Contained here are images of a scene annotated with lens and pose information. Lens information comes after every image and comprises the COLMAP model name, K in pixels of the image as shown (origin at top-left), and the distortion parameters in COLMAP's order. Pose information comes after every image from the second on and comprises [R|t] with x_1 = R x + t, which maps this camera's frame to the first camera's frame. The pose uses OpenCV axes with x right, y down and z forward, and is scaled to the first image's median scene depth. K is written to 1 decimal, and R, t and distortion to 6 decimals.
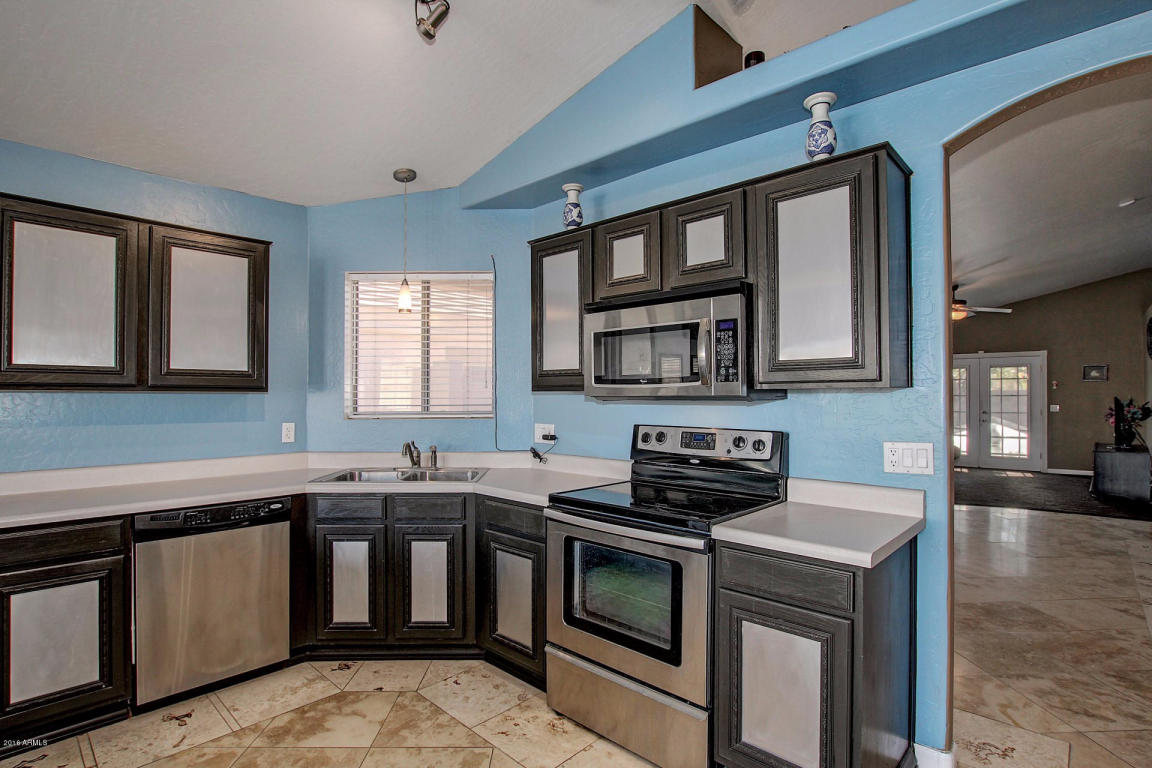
lens RADIAL K [[568.7, 0, 571.2], [0, 568.7, 393.8], [0, 0, 1]] dist [-0.044602, 0.012796]
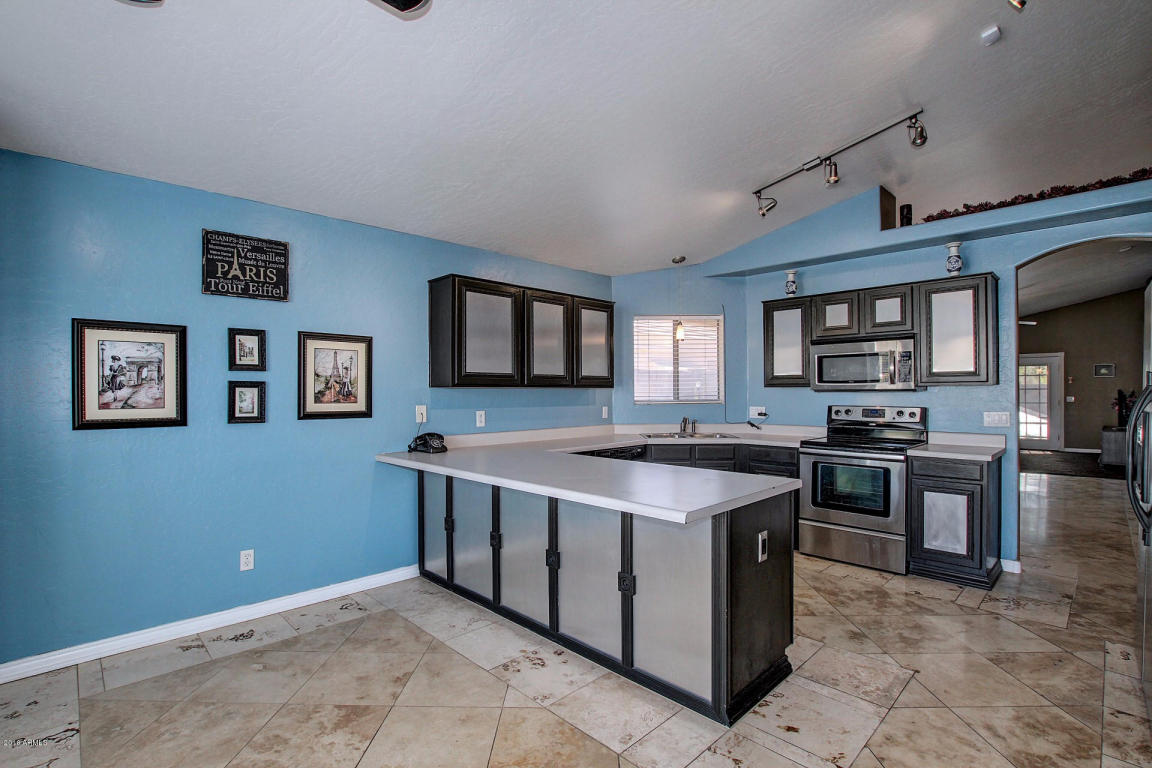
lens RADIAL K [[532.1, 0, 576.3], [0, 532.1, 392.5], [0, 0, 1]] dist [-0.036000, 0.007148]
pose [[0.999035, -0.003773, -0.043769, -0.616410], [0.004051, 0.999972, 0.006265, -0.000415], [0.043745, -0.006436, 0.999022, -0.702086]]
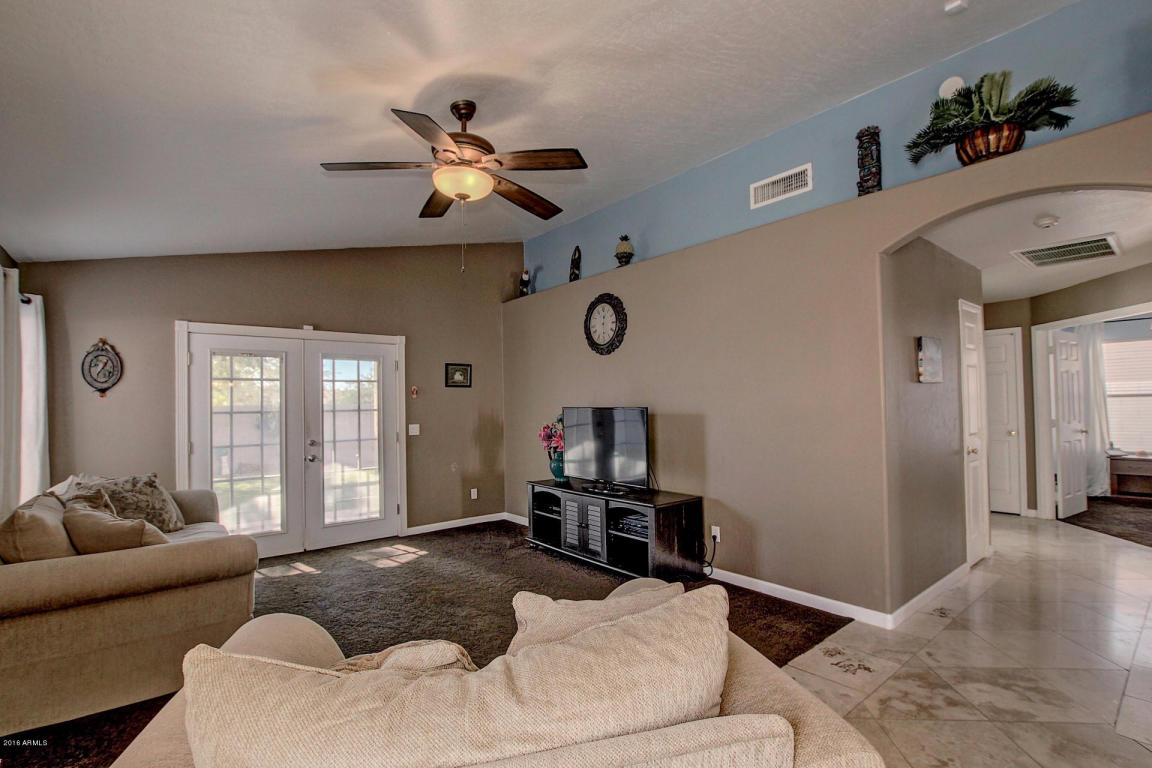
lens RADIAL K [[532.1, 0, 576.3], [0, 532.1, 392.5], [0, 0, 1]] dist [-0.036000, 0.007148]
pose [[0.130864, 0.023131, 0.991130, 1.040442], [0.015255, 0.999562, -0.025342, 0.007657], [-0.991283, 0.018437, 0.130454, 2.557268]]
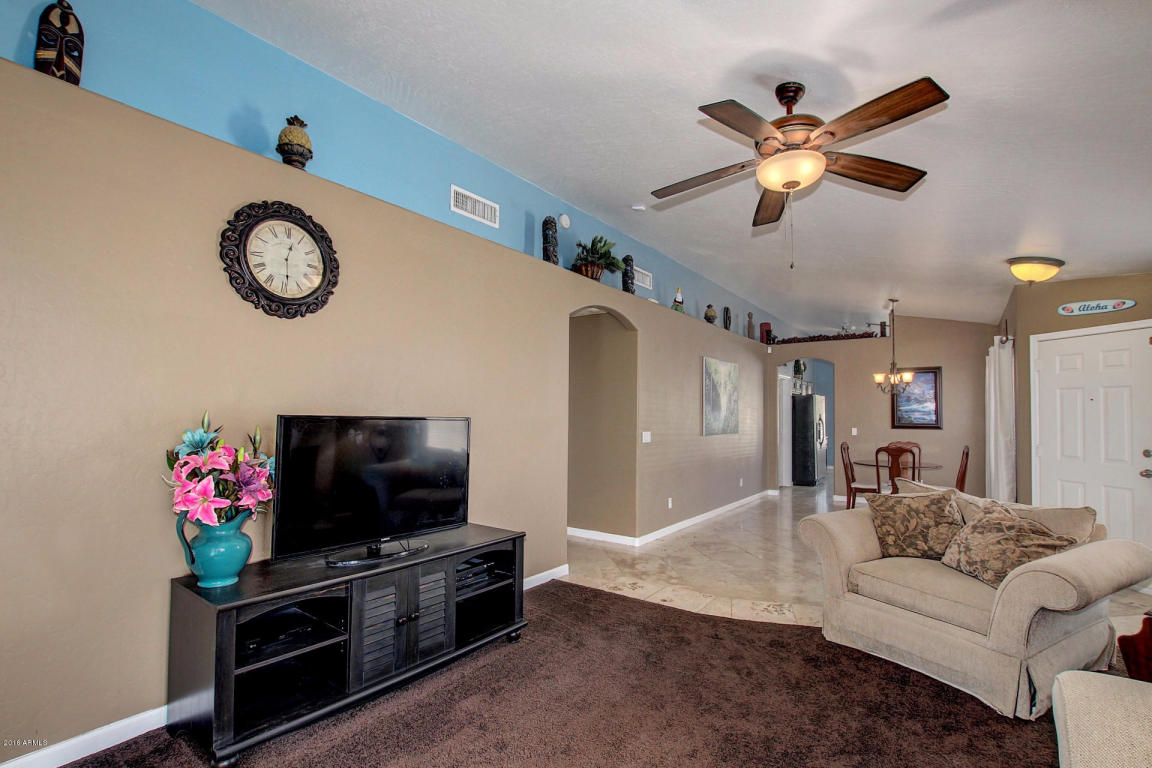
lens RADIAL K [[533.7, 0, 578.7], [0, 533.7, 392.4], [0, 0, 1]] dist [-0.028765, -0.000255]
pose [[-0.991759, -0.014071, -0.127342, 2.440002], [-0.008564, 0.999008, -0.043697, 0.008475], [0.127831, -0.042246, -0.990896, 3.709456]]
